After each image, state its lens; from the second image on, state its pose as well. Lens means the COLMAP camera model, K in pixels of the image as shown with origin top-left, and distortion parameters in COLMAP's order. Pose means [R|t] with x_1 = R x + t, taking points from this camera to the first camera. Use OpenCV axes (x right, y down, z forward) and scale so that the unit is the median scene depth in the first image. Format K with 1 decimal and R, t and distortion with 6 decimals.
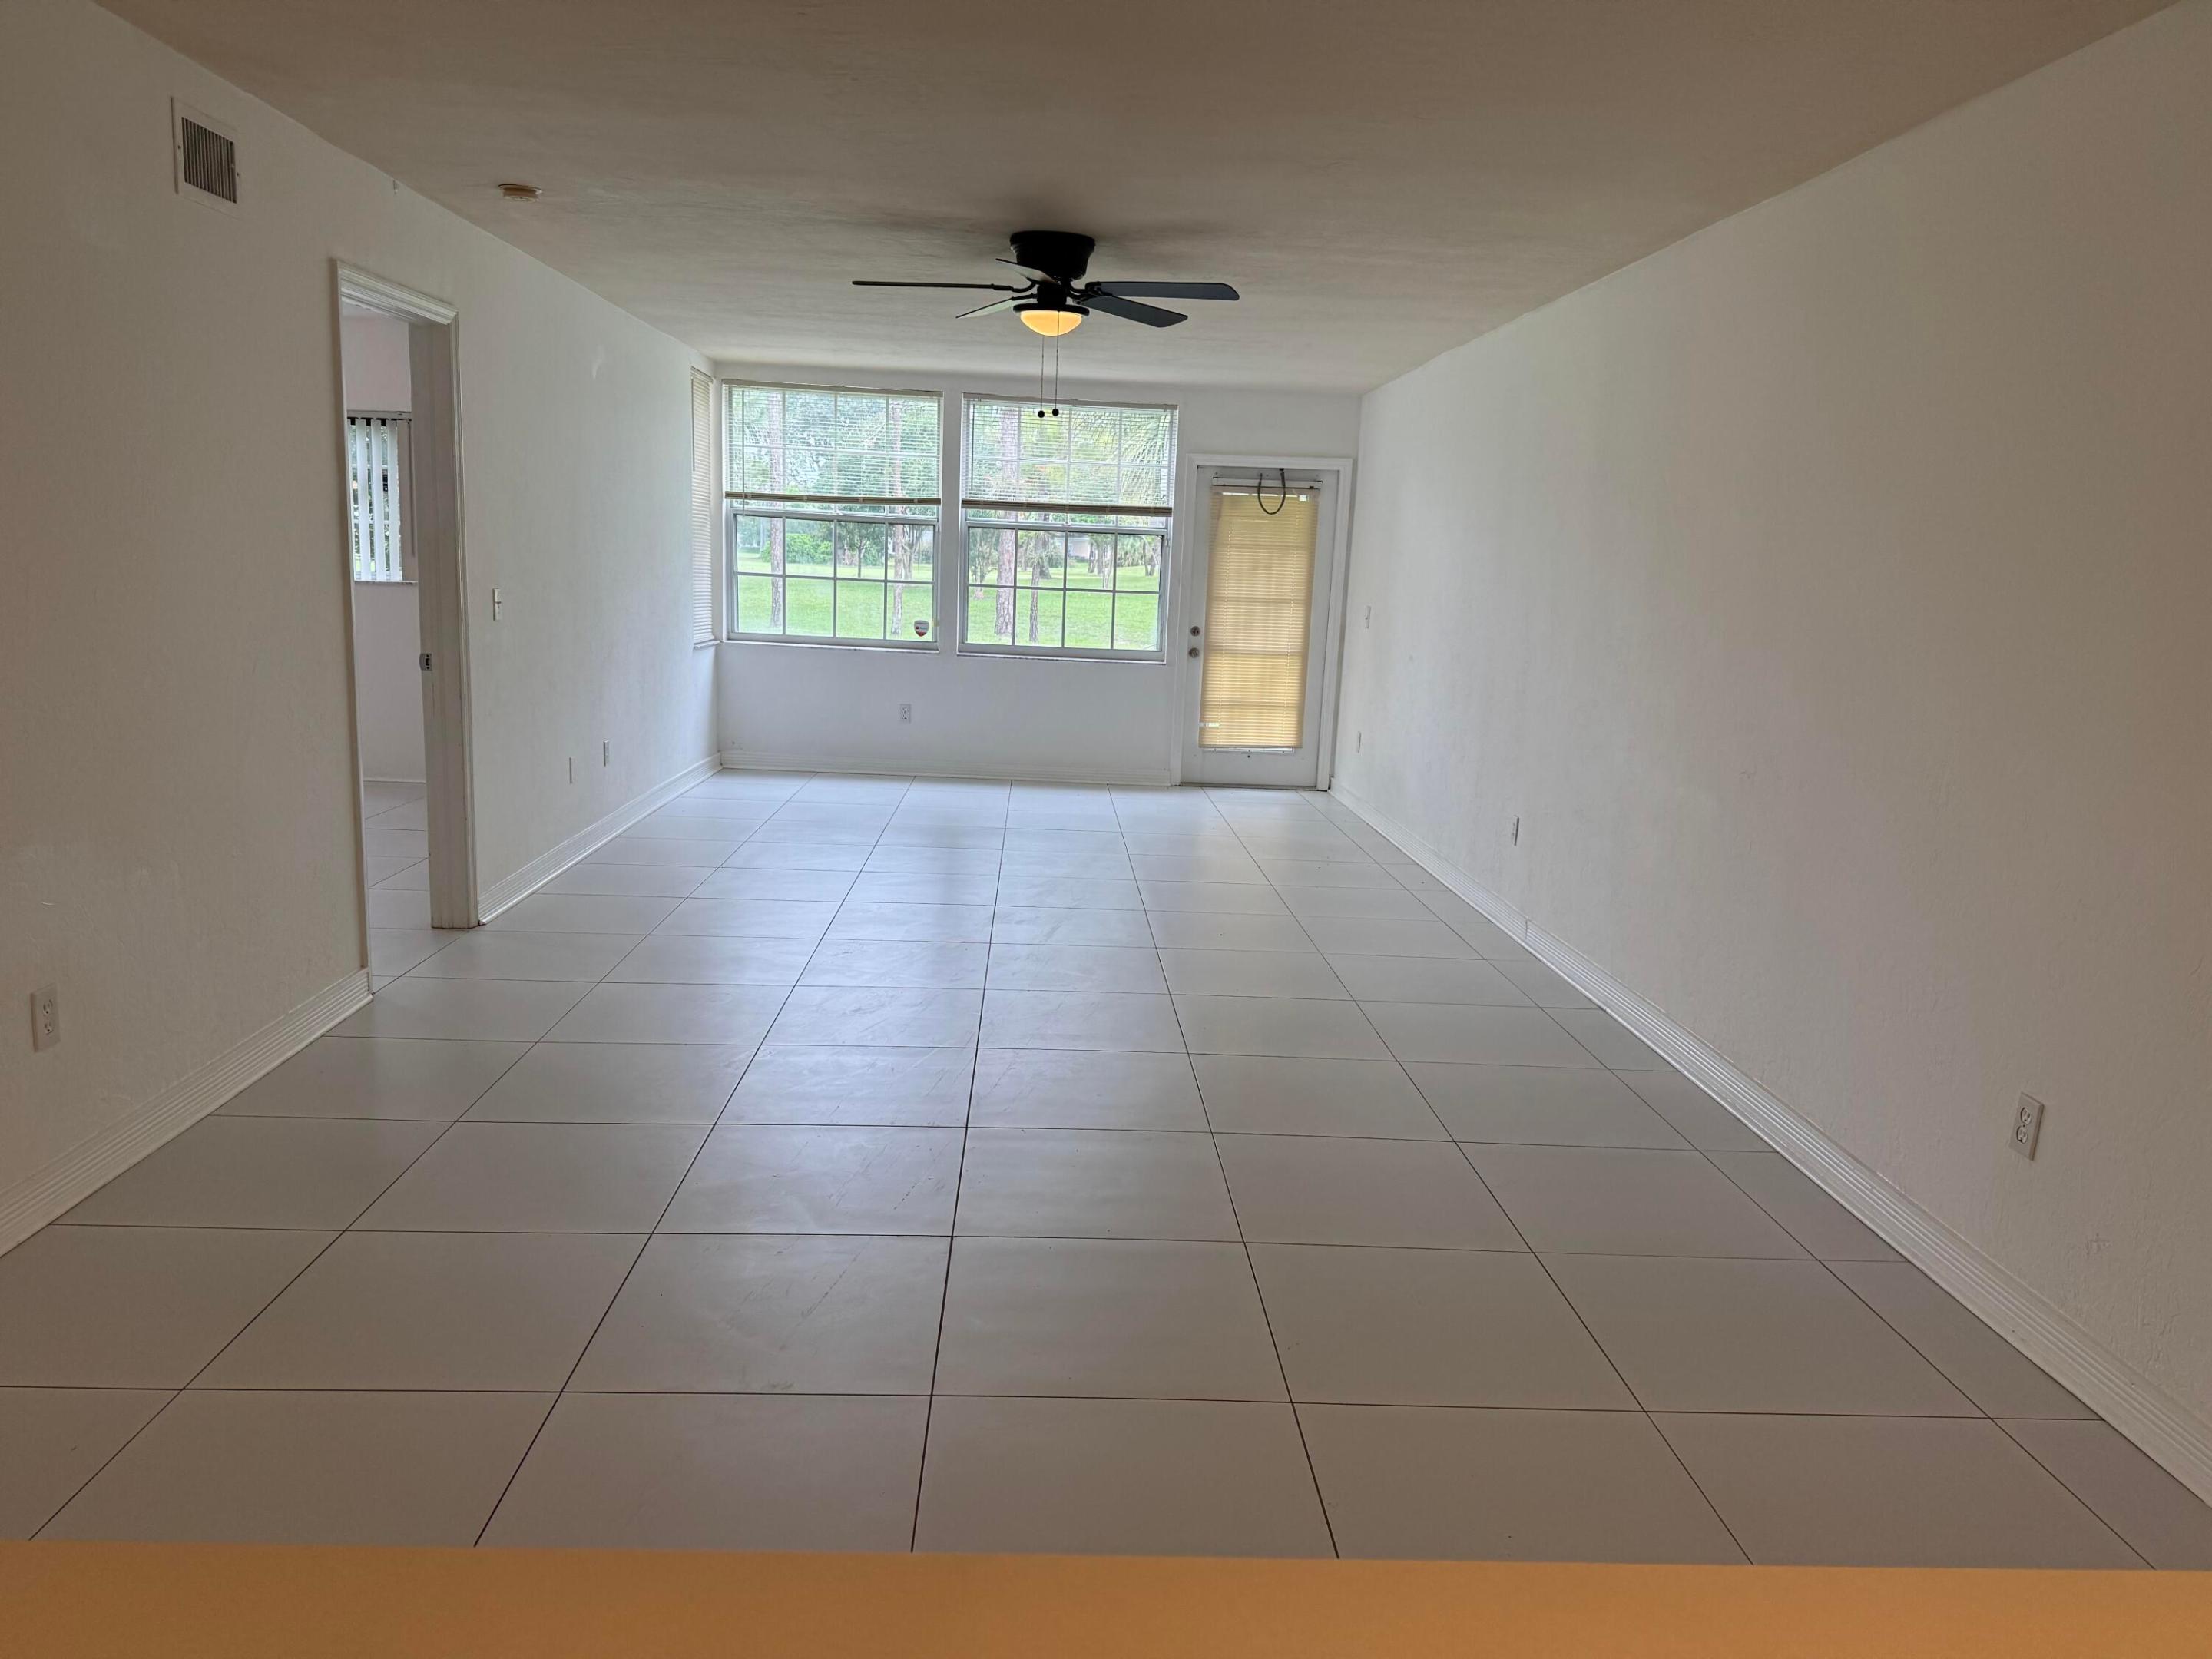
lens RADIAL K [[1578.9, 0, 1107.6], [0, 1578.9, 839.6], [0, 0, 1]] dist [0.053045, -0.082522]
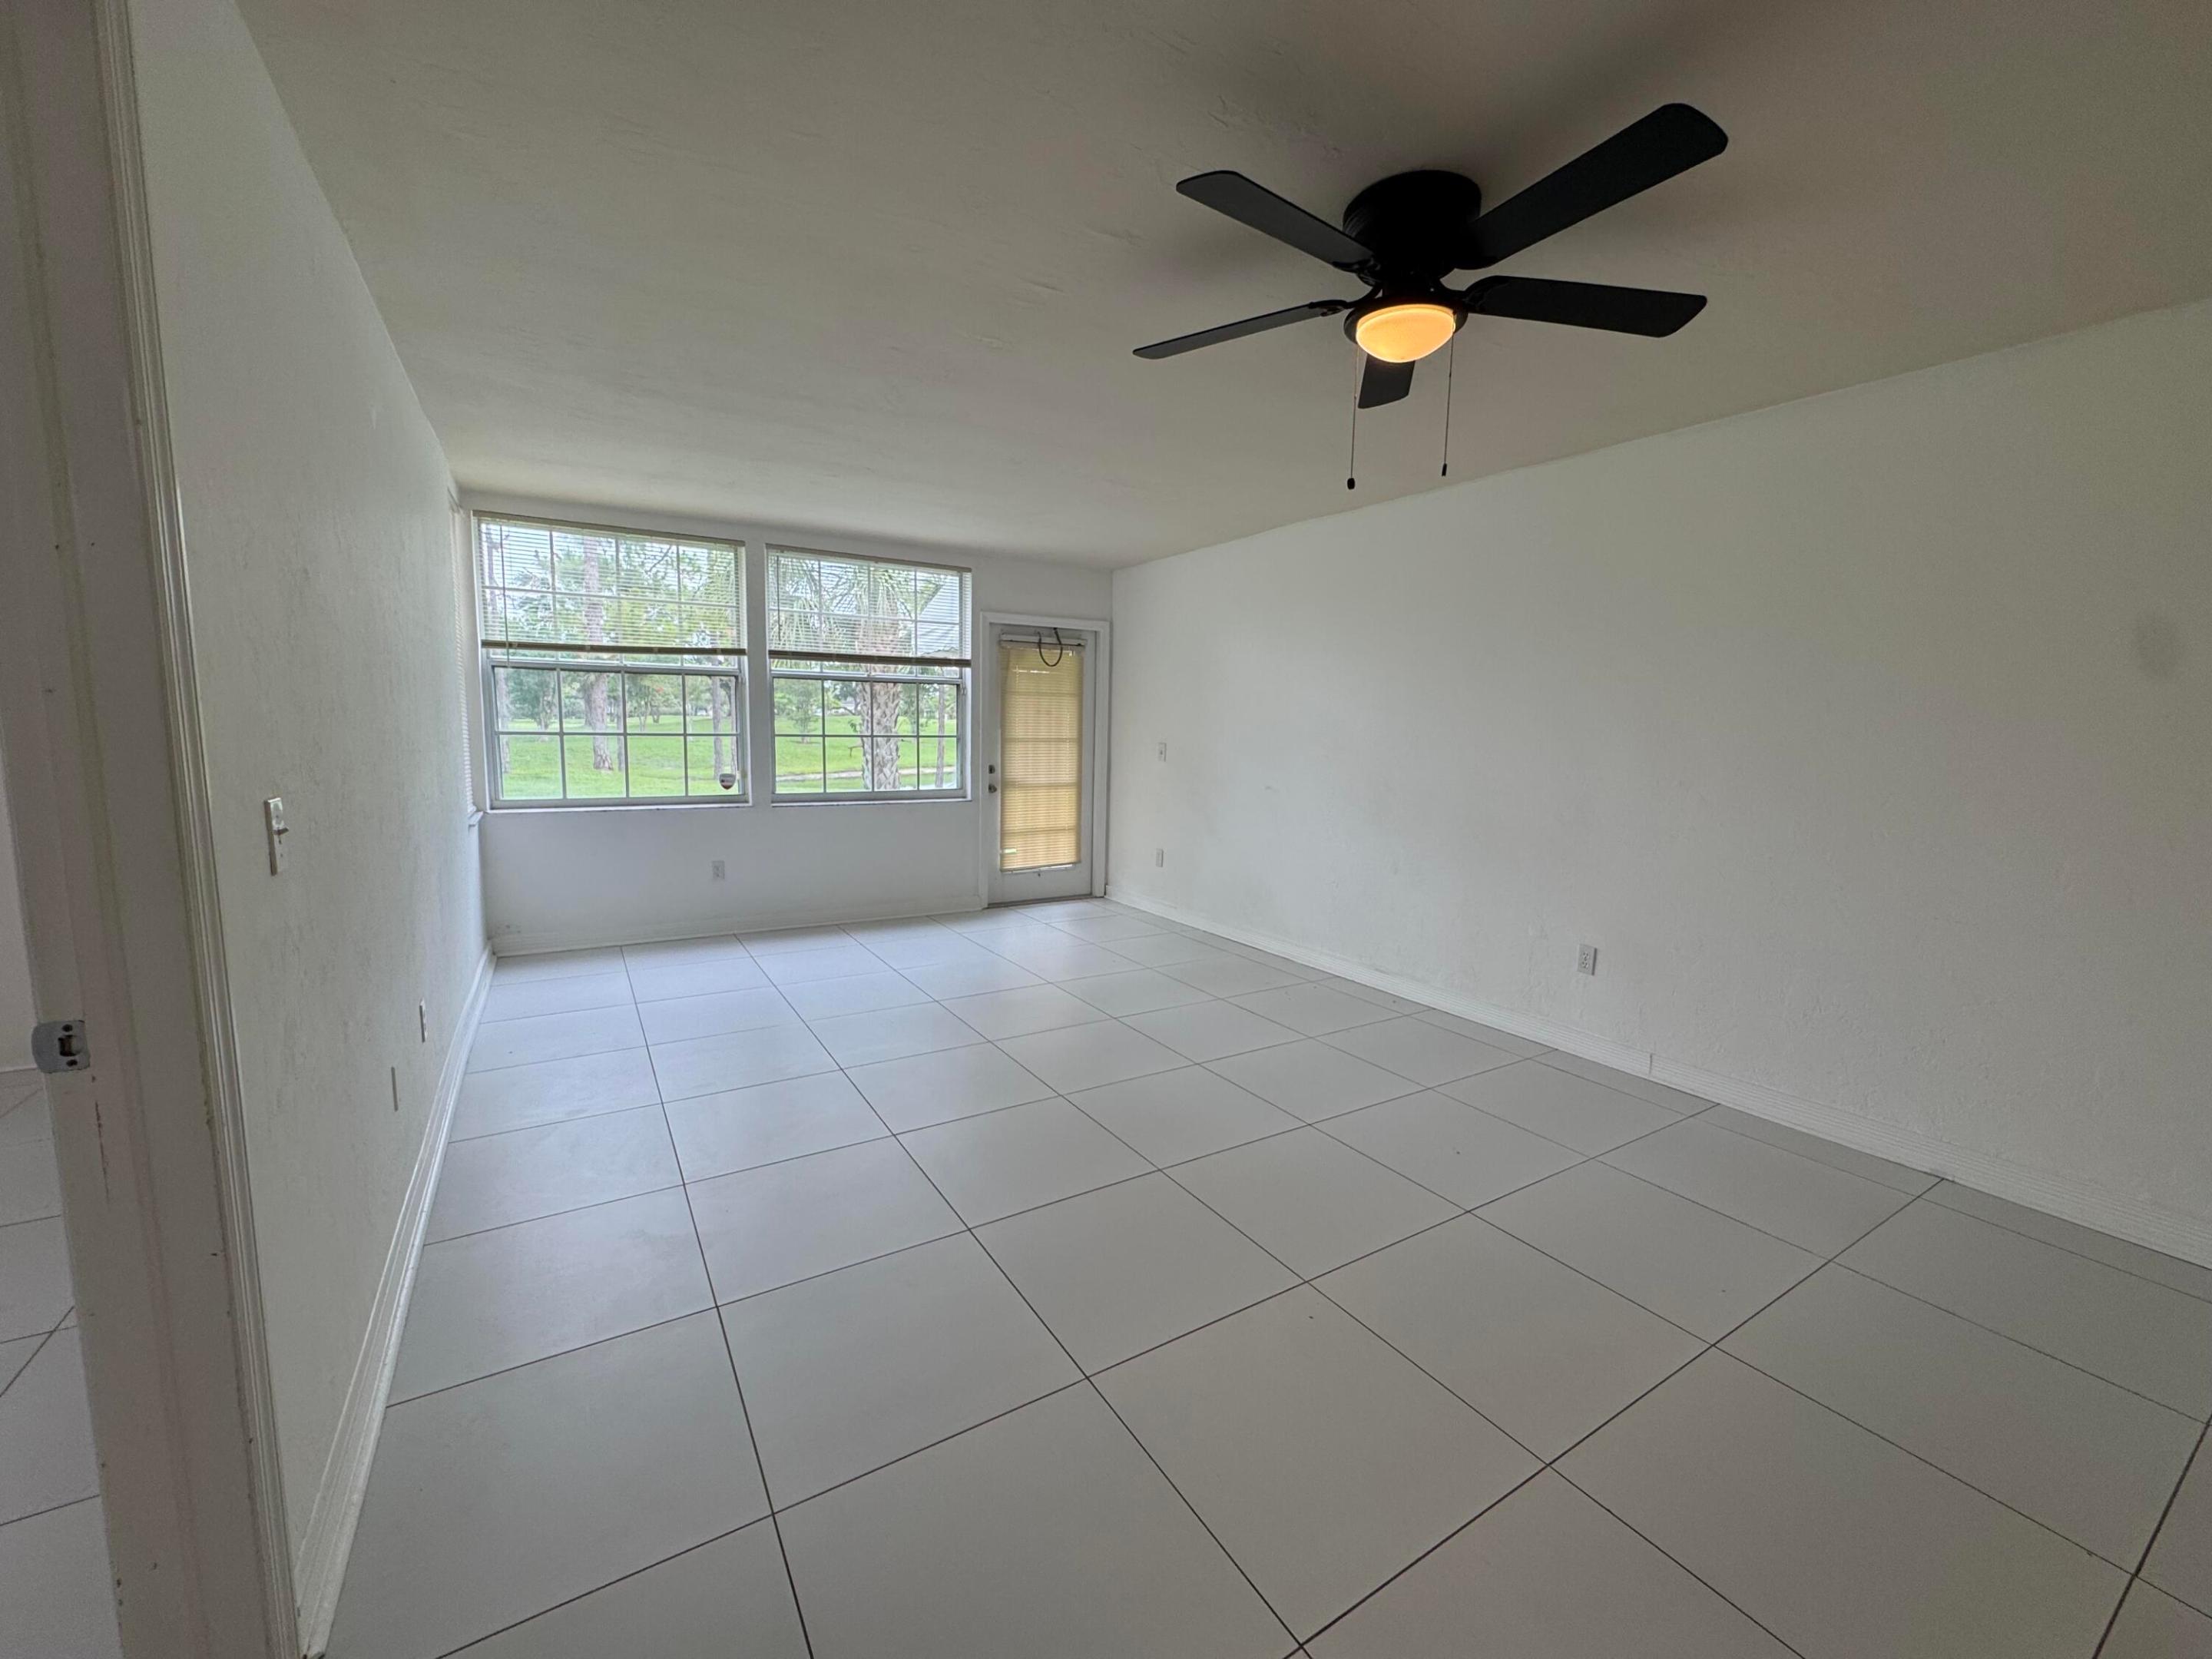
lens RADIAL K [[881.2, 0, 1094.1], [0, 881.2, 816.7], [0, 0, 1]] dist [-0.005896, 0.000549]
pose [[0.869506, -0.079472, 0.487487, -0.189082], [0.104770, 0.994187, -0.024797, -0.076053], [-0.482683, 0.072635, 0.872778, 0.424983]]
